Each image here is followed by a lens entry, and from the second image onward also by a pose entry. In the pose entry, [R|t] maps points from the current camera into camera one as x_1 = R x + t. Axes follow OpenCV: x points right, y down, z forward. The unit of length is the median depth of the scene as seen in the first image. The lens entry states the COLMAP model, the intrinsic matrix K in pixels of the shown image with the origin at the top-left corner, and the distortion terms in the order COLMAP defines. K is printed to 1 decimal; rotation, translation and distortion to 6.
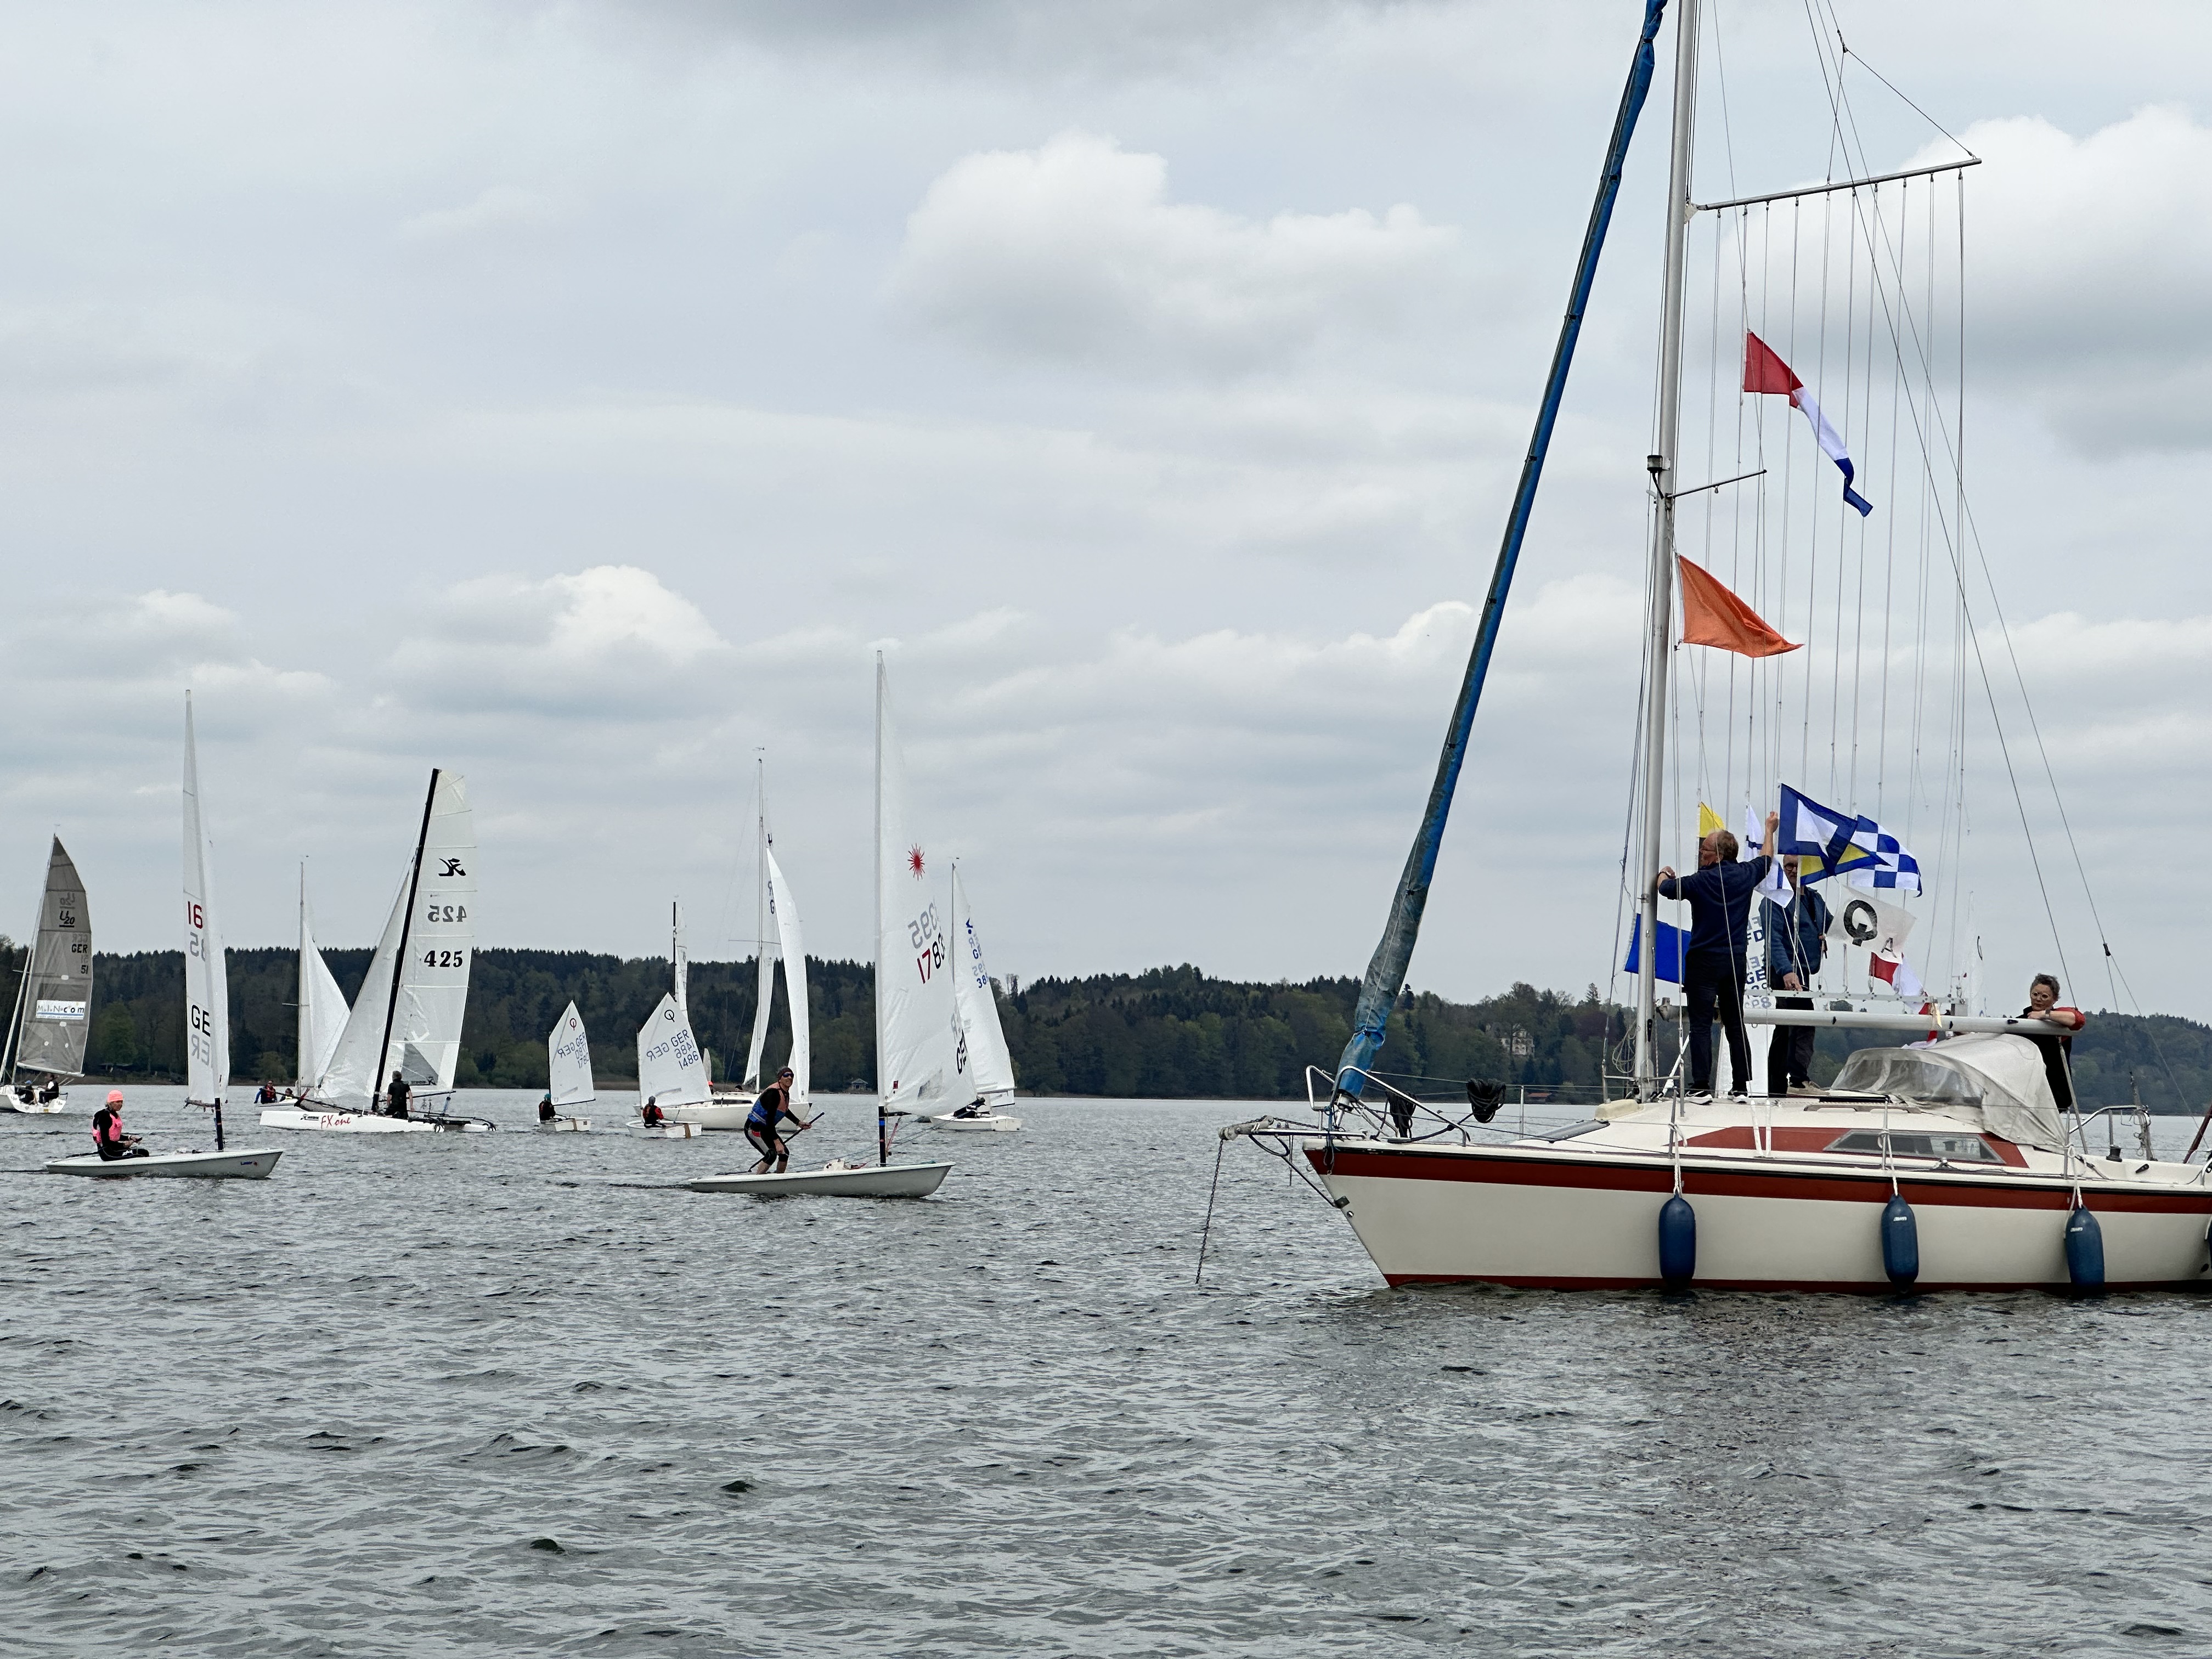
lens RADIAL K [[5008.9, 0, 1103.4], [0, 5008.9, 816.5], [0, 0, 1]] dist [0.411899, 0.000000]
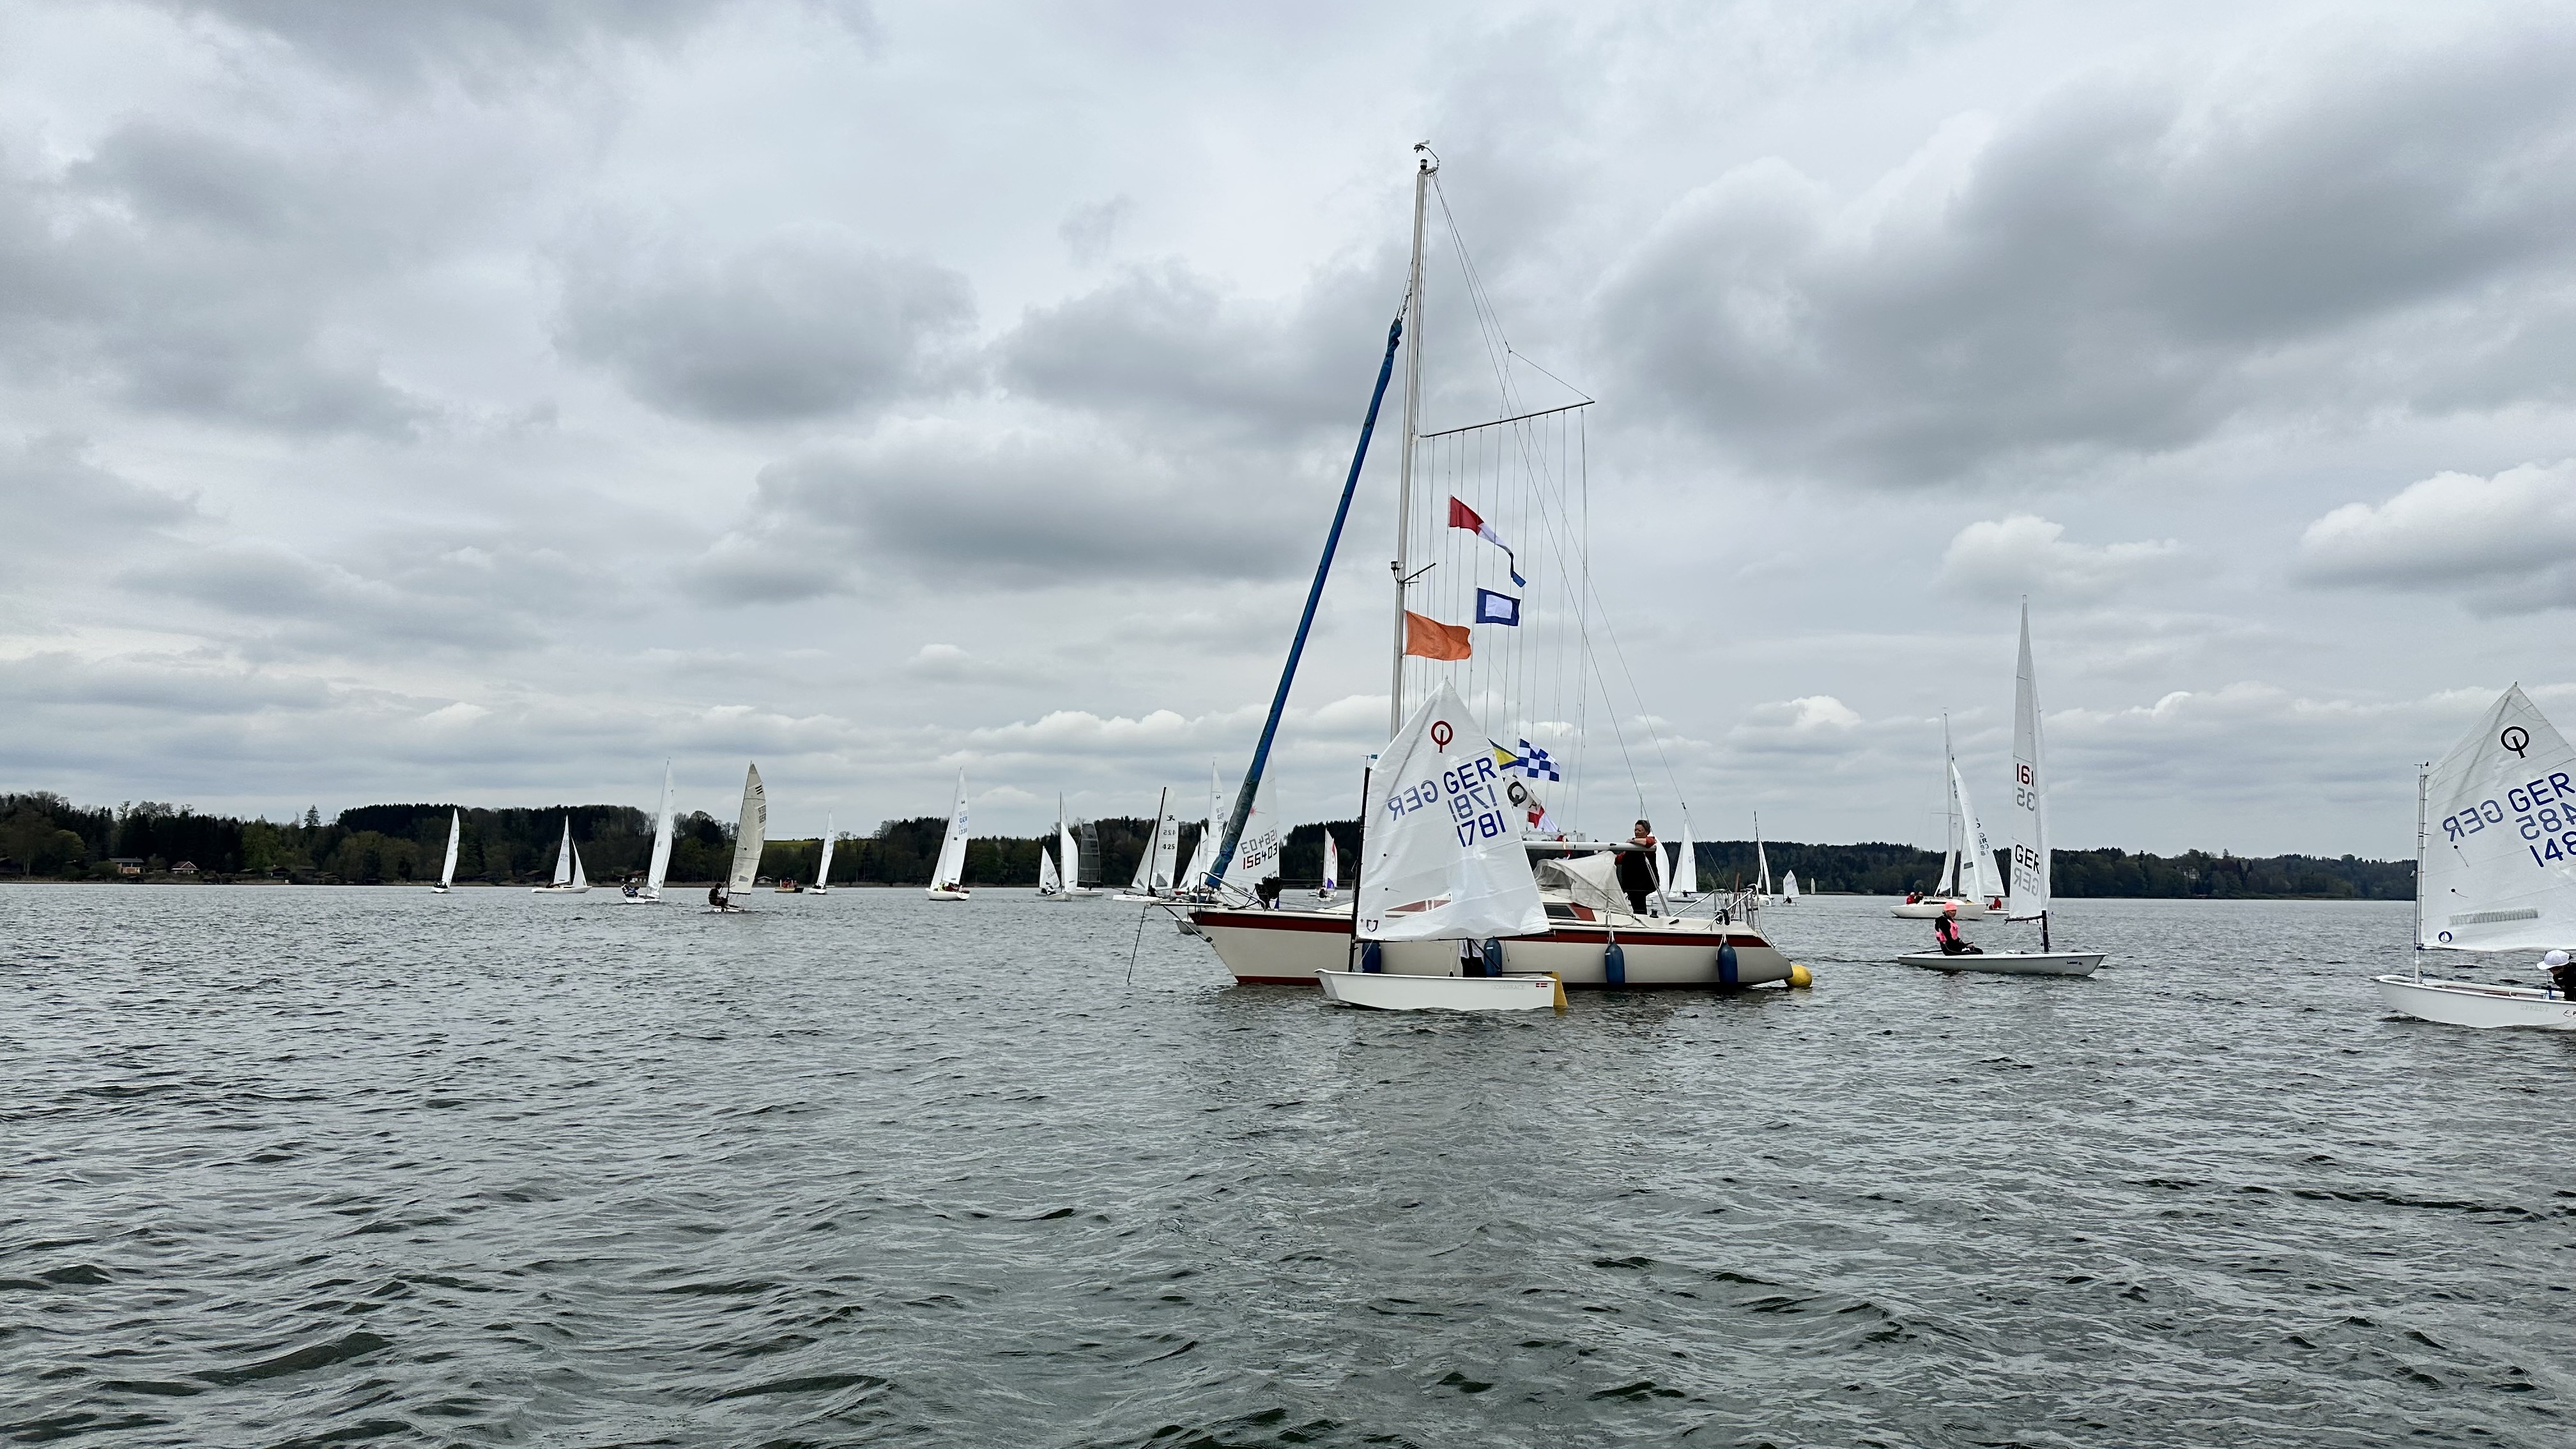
lens RADIAL K [[1804.9, 0, 1276.3], [0, 1804.9, 712.1], [0, 0, 1]] dist [0.056087, -0.066901]
pose [[0.907105, -0.043910, -0.418607, 0.096133], [0.024172, 0.998337, -0.052341, 0.006256], [0.420209, 0.037360, 0.906658, 0.089342]]
